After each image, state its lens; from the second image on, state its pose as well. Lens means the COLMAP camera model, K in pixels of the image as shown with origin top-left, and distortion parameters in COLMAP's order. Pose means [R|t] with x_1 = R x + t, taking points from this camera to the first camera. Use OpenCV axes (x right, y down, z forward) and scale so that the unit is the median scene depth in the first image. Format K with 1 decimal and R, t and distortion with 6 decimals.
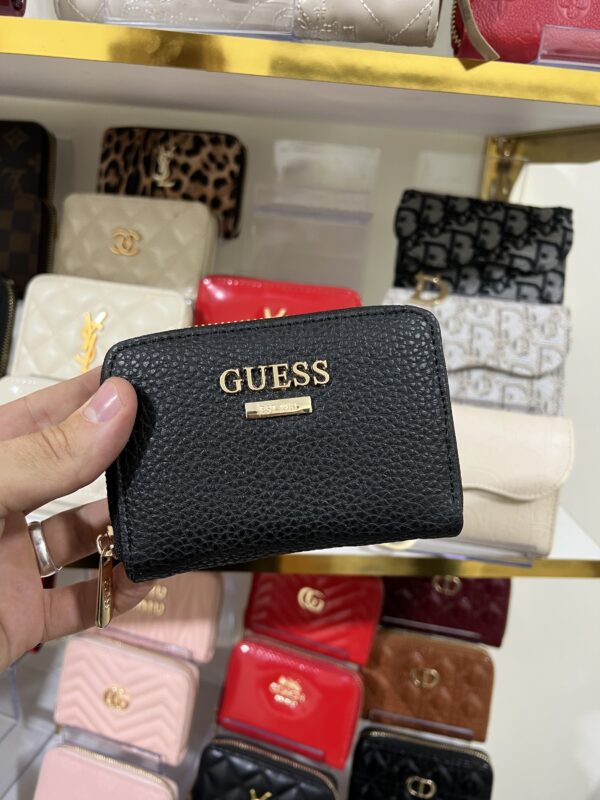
lens RADIAL K [[603.0, 0, 295.8], [0, 603.0, 405.2], [0, 0, 1]] dist [0.003271, -0.022696]
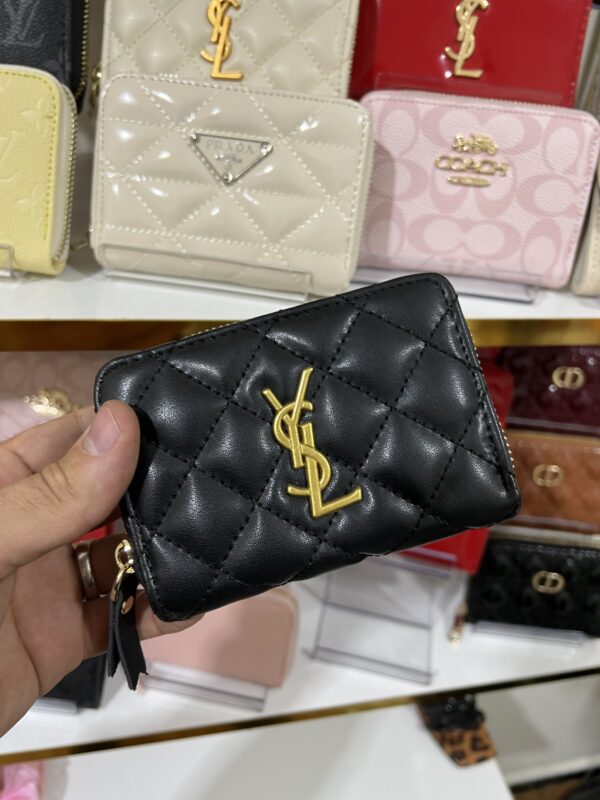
lens RADIAL K [[603.0, 0, 287.7], [0, 603.0, 408.0], [0, 0, 1]] dist [0.003271, -0.022696]
pose [[0.992717, -0.054686, 0.107342, -0.289788], [0.027365, 0.970102, 0.241149, 0.122663], [-0.117320, -0.236455, 0.964534, 0.187579]]
